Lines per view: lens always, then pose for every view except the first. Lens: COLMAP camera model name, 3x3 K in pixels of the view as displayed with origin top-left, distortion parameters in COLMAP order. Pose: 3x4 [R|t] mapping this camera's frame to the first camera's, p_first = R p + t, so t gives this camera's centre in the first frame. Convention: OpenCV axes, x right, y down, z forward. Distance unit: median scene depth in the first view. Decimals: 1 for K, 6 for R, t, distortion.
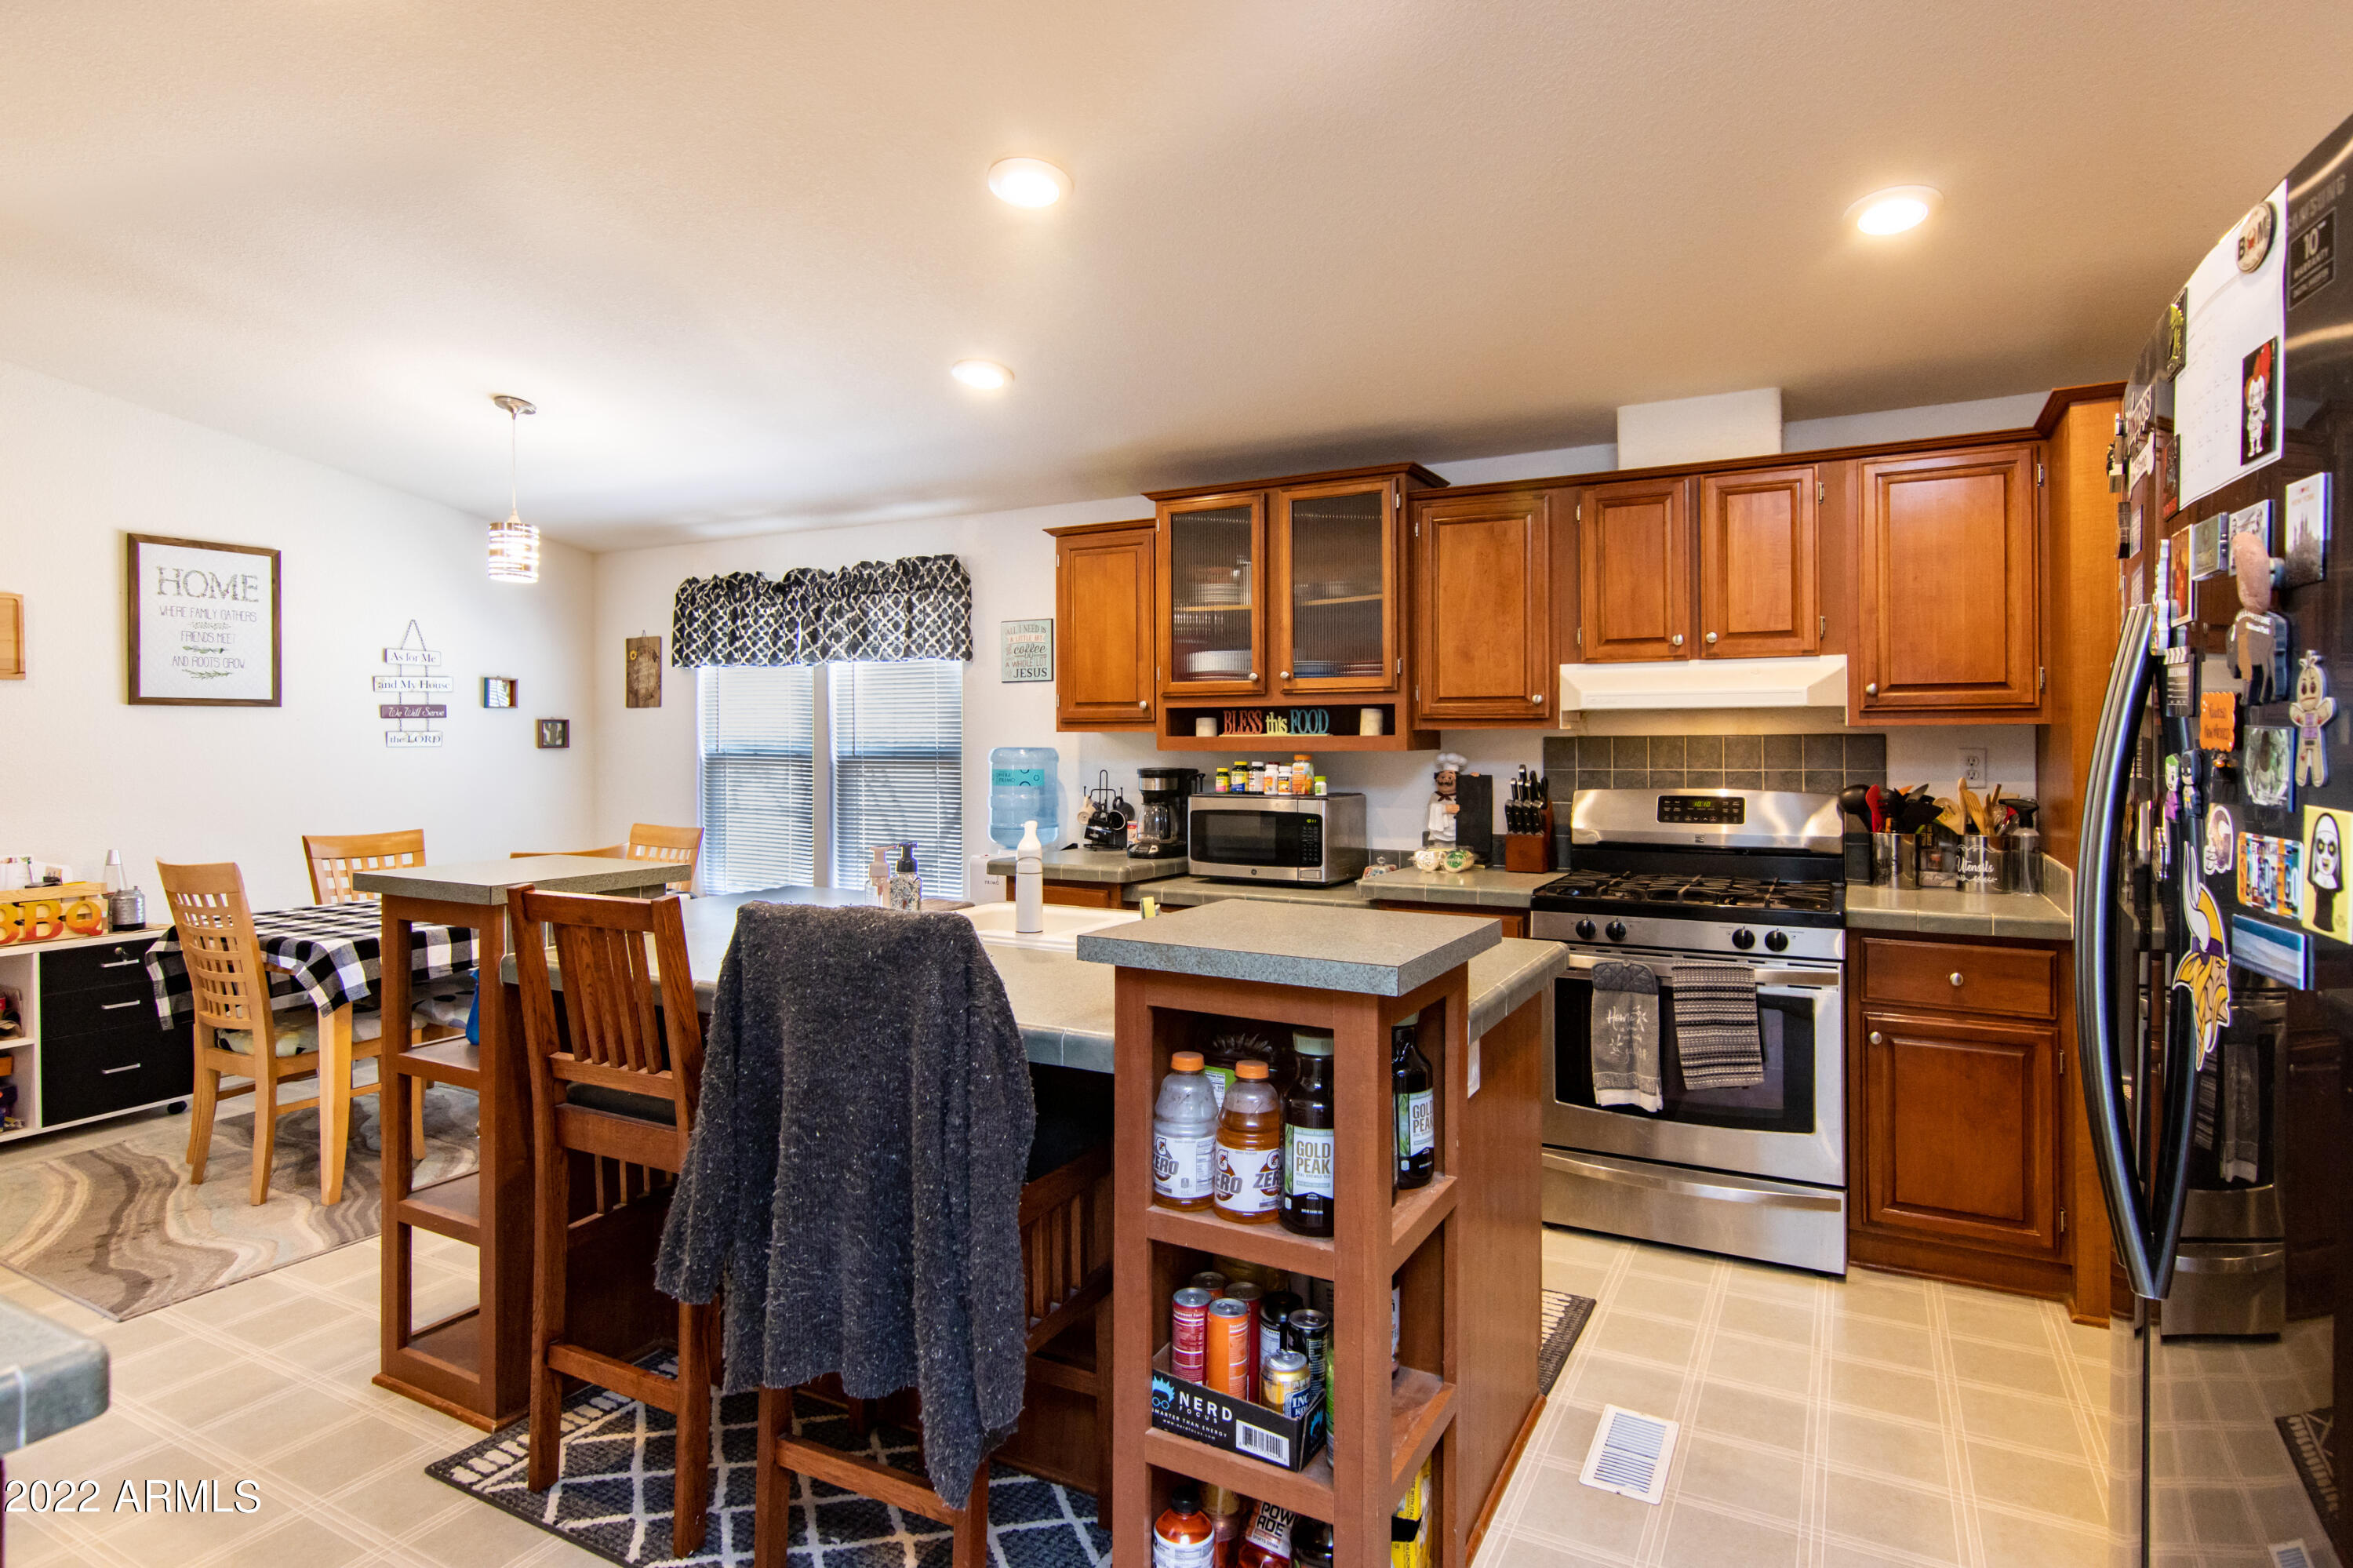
lens RADIAL K [[1277.9, 0, 1171.4], [0, 1277.9, 768.5], [0, 0, 1]] dist [-0.003684, -0.000856]
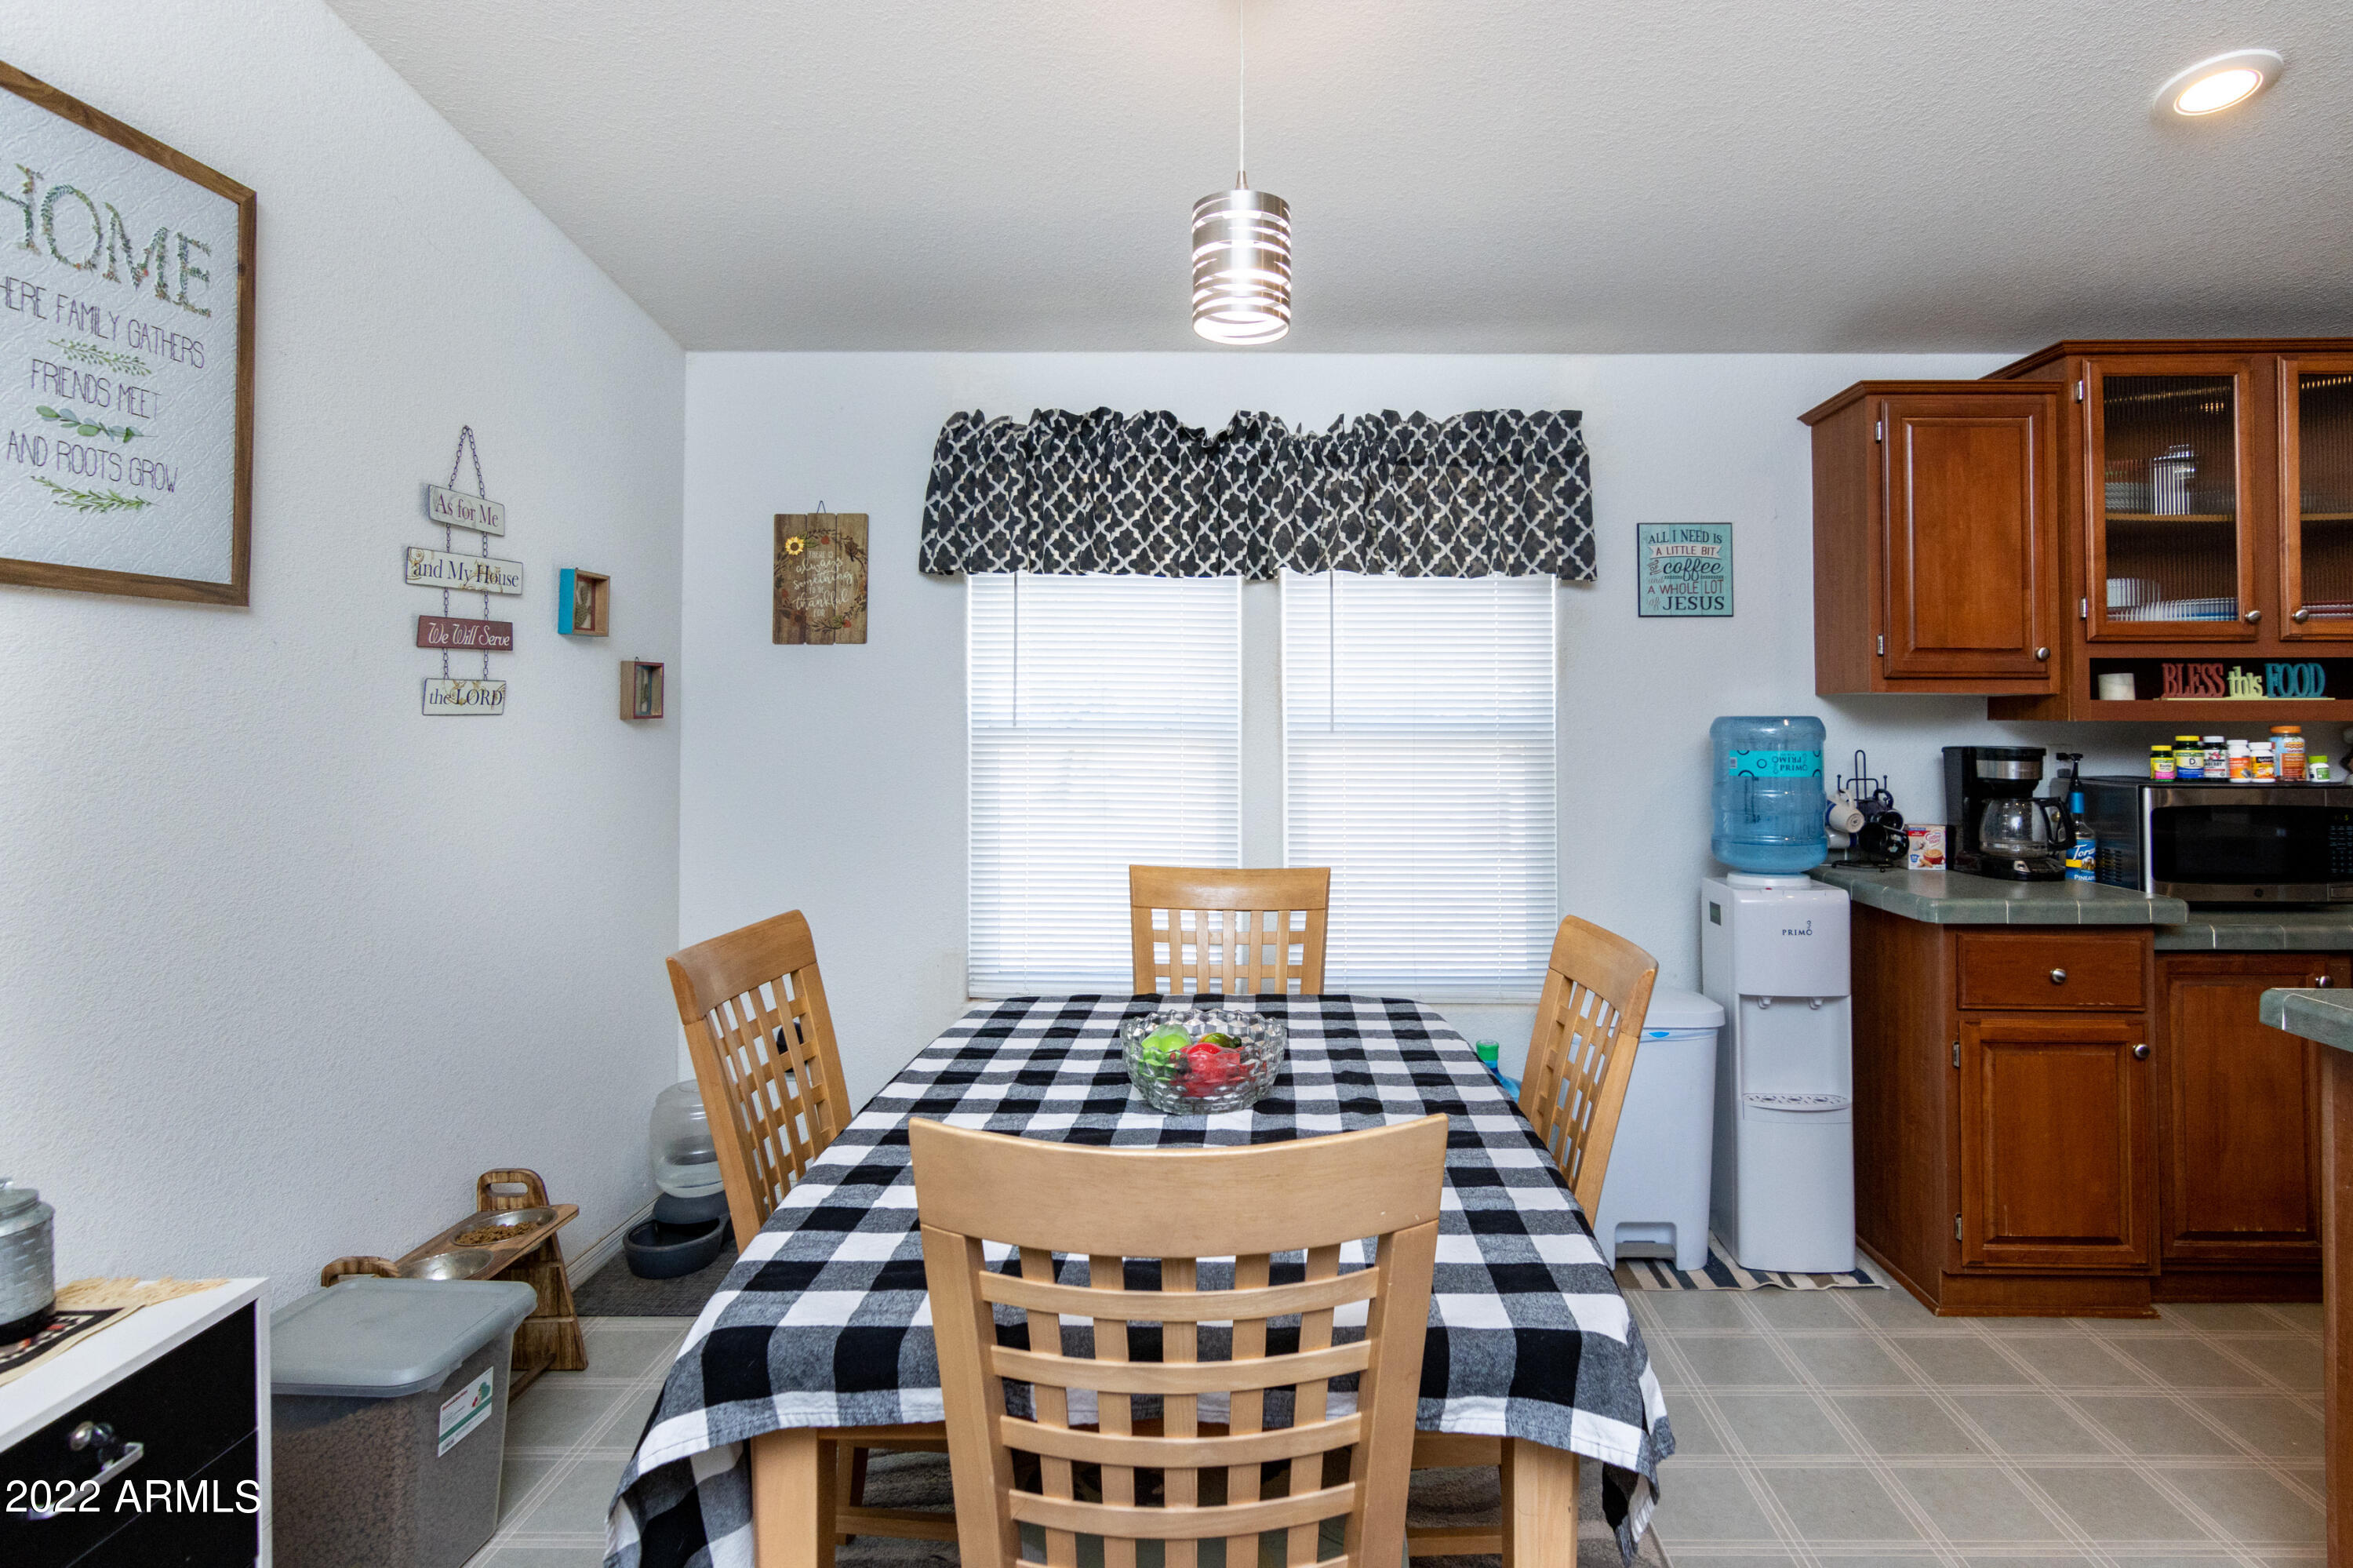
lens RADIAL K [[1277.9, 0, 1284.8], [0, 1277.9, 701.8], [0, 0, 1]] dist [-0.003684, -0.000856]
pose [[0.879167, 0.006388, 0.476470, -0.621452], [0.008511, 0.999540, -0.029106, -0.006906], [-0.476437, 0.029644, 0.878709, 0.537163]]
